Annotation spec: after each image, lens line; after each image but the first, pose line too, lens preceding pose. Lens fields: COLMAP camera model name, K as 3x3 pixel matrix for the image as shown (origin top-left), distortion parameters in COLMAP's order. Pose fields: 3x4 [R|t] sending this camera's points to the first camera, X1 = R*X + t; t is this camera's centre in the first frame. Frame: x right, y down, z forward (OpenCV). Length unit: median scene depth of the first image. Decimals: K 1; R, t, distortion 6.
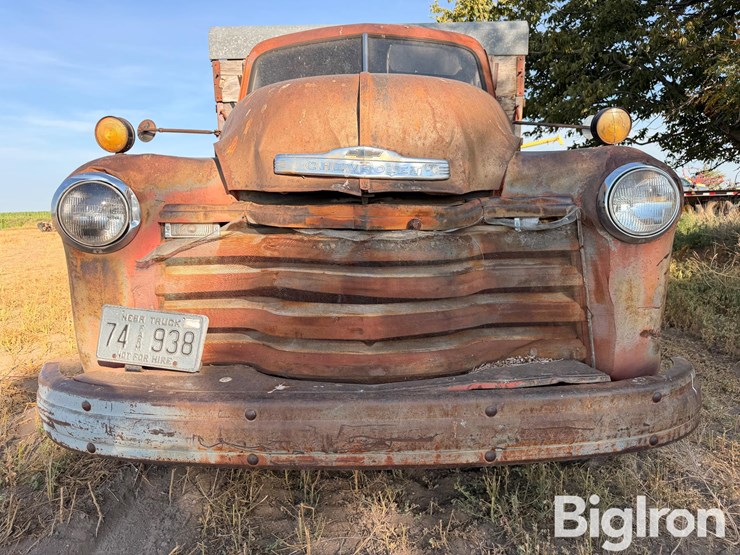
lens RADIAL K [[520.8, 0, 365.6], [0, 520.8, 281.8], [0, 0, 1]] dist [0.063136, -0.081914]
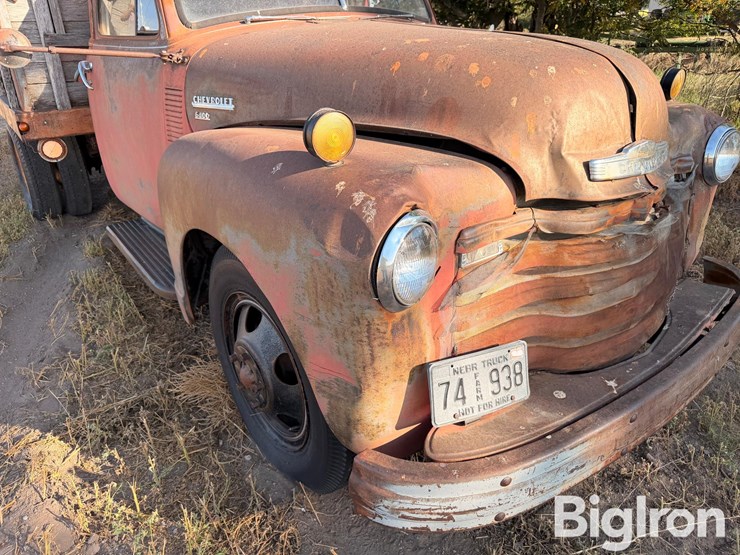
lens RADIAL K [[520.8, 0, 375.5], [0, 520.8, 279.4], [0, 0, 1]] dist [0.063136, -0.081914]
pose [[0.783791, -0.262960, 0.562605, -0.977286], [0.103215, 0.948488, 0.299527, -0.335709], [-0.612388, -0.176697, 0.770558, 0.439424]]
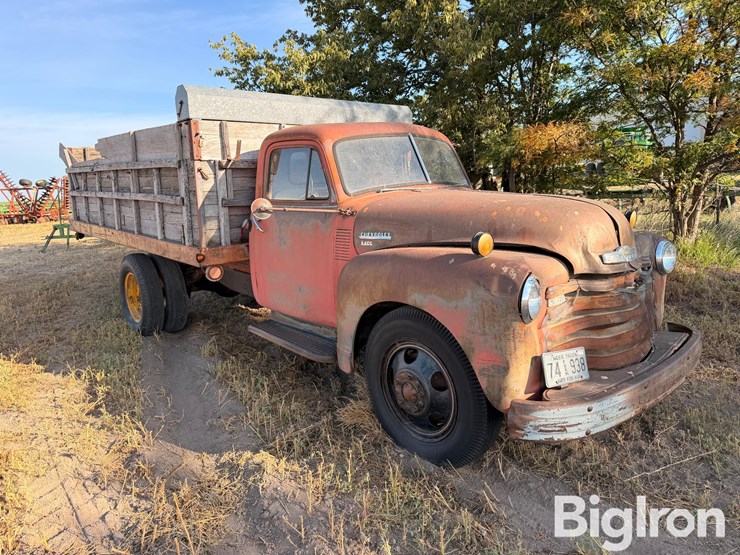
lens RADIAL K [[520.8, 0, 371.2], [0, 520.8, 274.2], [0, 0, 1]] dist [0.063136, -0.081914]
pose [[0.744046, -0.125053, 0.656321, -1.903685], [0.129393, 0.990700, 0.042076, -0.333902], [-0.655479, 0.053617, 0.753307, 0.108767]]
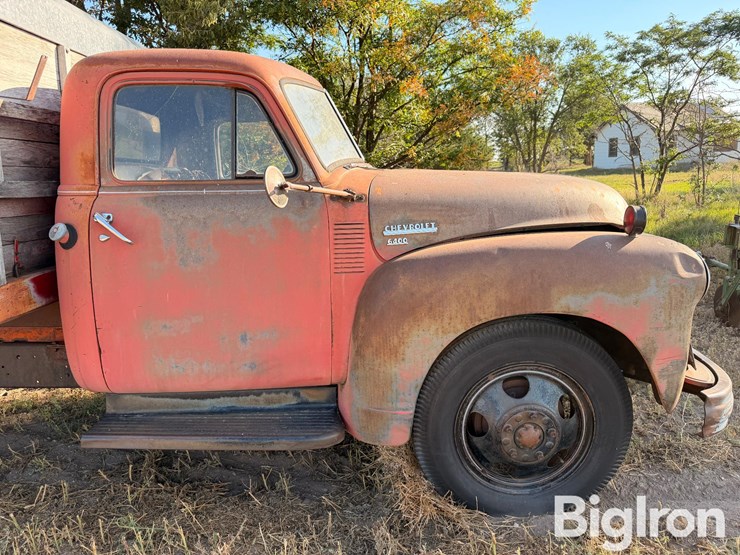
lens RADIAL K [[520.8, 0, 371.8], [0, 520.8, 281.4], [0, 0, 1]] dist [0.063136, -0.081914]
pose [[-0.005658, -0.175054, 0.984543, -1.904516], [0.190525, 0.966334, 0.172911, -0.526537], [-0.981666, 0.188558, 0.027884, 1.784865]]
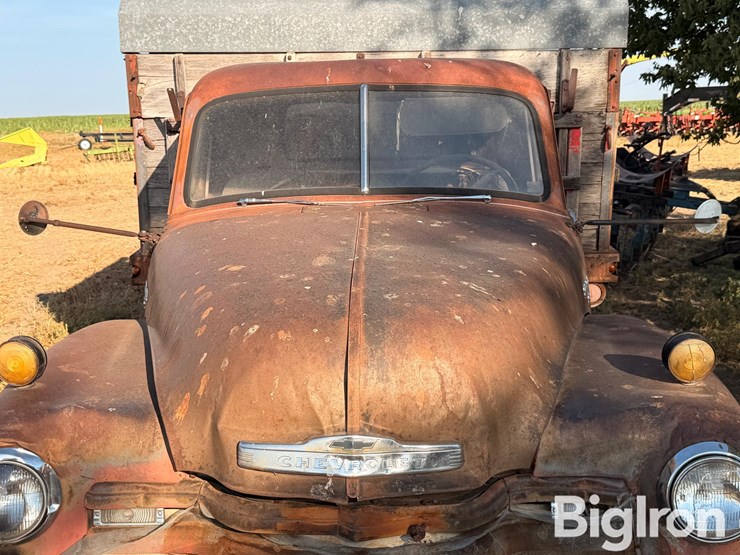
lens RADIAL K [[940.5, 0, 366.4], [0, 940.5, 273.4], [0, 0, 1]] dist [0.088506, 0.000000]
pose [[0.999934, 0.007103, -0.009028, 0.026514], [-0.006873, 0.999659, 0.025179, -0.492856], [0.009204, -0.025116, 0.999642, -0.377520]]
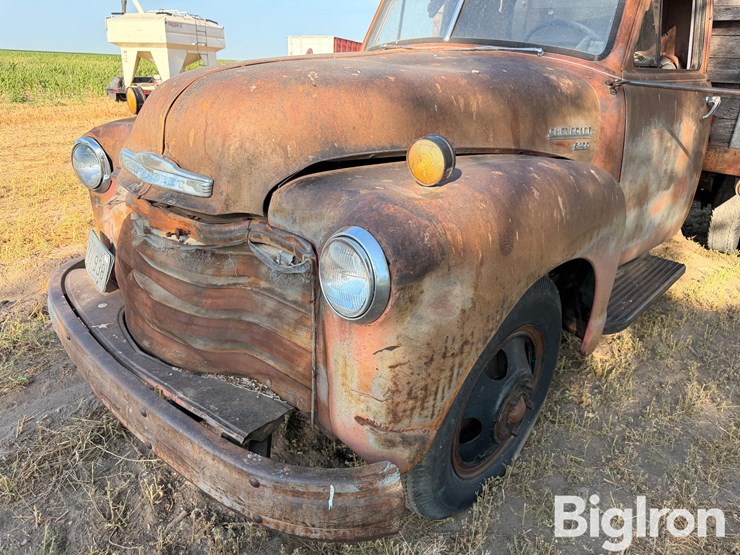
lens RADIAL K [[531.9, 0, 371.4], [0, 531.9, 275.8], [0, 0, 1]] dist [0.021749, -0.018858]
pose [[0.726307, 0.310124, -0.613434, 1.023992], [-0.162877, 0.944668, 0.284733, -0.381316], [0.667794, -0.106889, 0.736631, 0.403496]]
